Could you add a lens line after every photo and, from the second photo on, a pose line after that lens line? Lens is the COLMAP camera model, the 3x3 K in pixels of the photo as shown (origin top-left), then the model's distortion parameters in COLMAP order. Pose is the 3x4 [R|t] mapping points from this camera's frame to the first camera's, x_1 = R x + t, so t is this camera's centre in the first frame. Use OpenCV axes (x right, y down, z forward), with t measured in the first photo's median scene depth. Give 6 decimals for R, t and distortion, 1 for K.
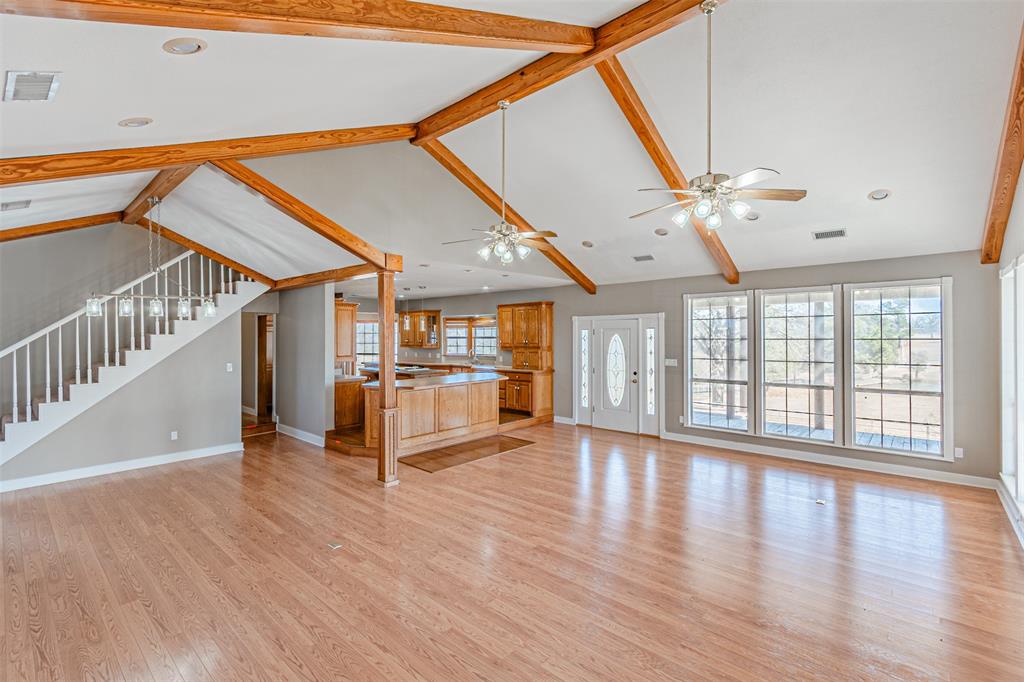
lens RADIAL K [[456.4, 0, 501.1], [0, 456.4, 340.0], [0, 0, 1]] dist [0.010399, -0.000171]
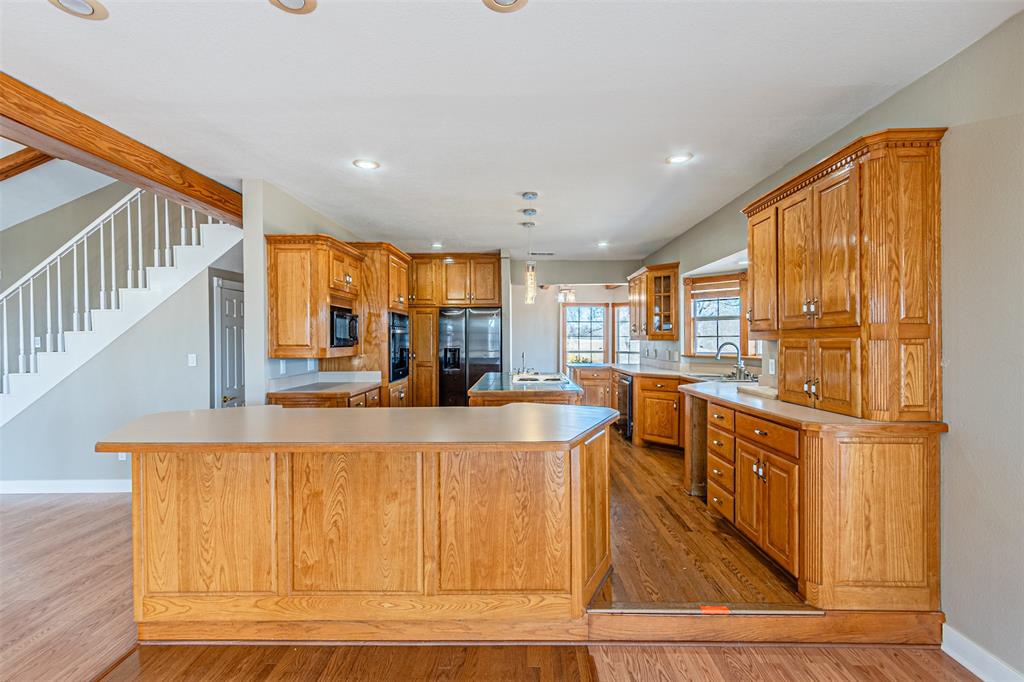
lens RADIAL K [[458.1, 0, 508.6], [0, 458.1, 341.9], [0, 0, 1]] dist [0.005486, -0.000166]
pose [[0.667734, 0.002110, -0.744397, 0.186295], [-0.003727, 0.999993, -0.000509, 0.032915], [0.744391, 0.003115, 0.667737, 0.897992]]
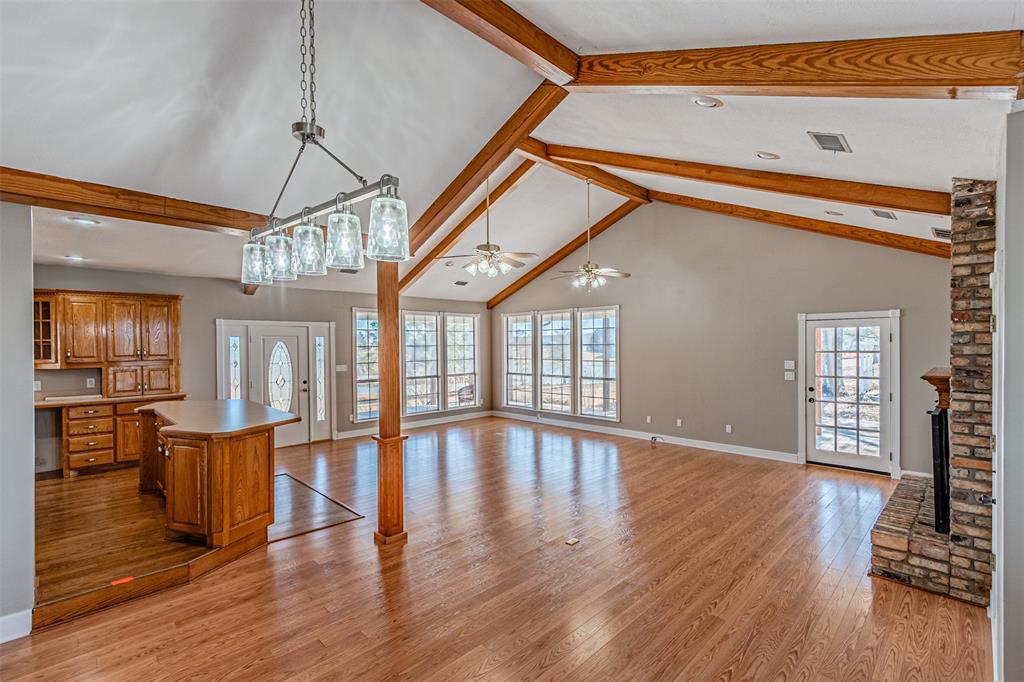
lens RADIAL K [[458.1, 0, 508.6], [0, 458.1, 341.9], [0, 0, 1]] dist [0.005486, -0.000166]
pose [[0.050464, 0.008722, 0.998688, -0.763639], [0.016646, 0.999816, -0.009573, 0.004253], [-0.998587, 0.017107, 0.050310, 0.591795]]
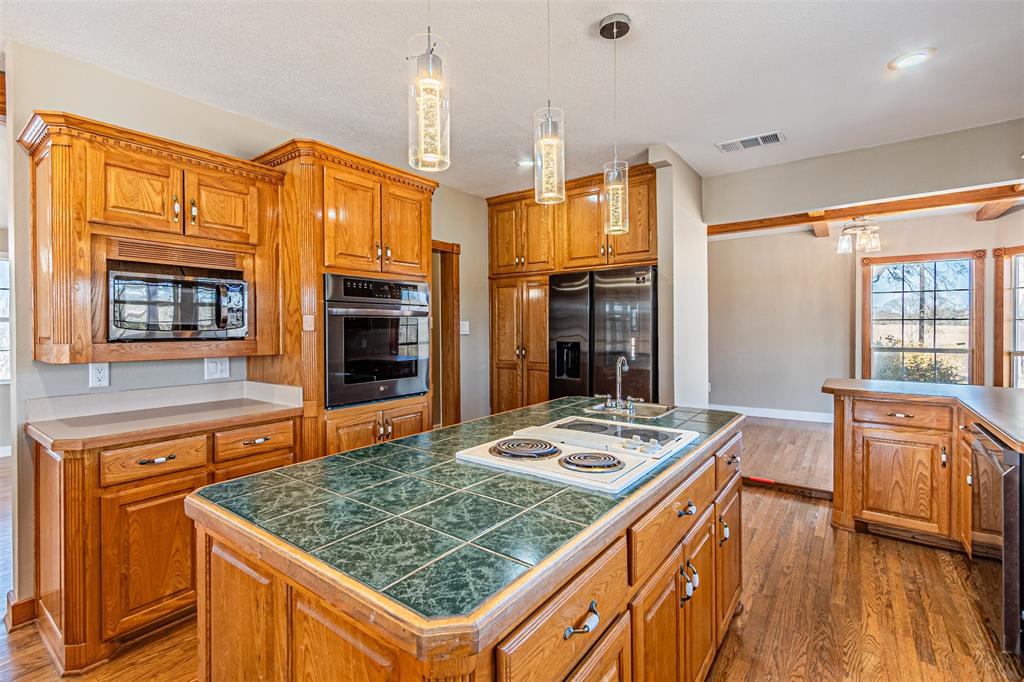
lens RADIAL K [[454.6, 0, 506.9], [0, 454.6, 332.0], [0, 0, 1]] dist [0.003803, 0.000145]
pose [[0.098512, 0.006253, -0.995116, -0.062880], [-0.003458, 0.999976, 0.005941, 0.031279], [0.995130, 0.002855, 0.098531, 1.313280]]
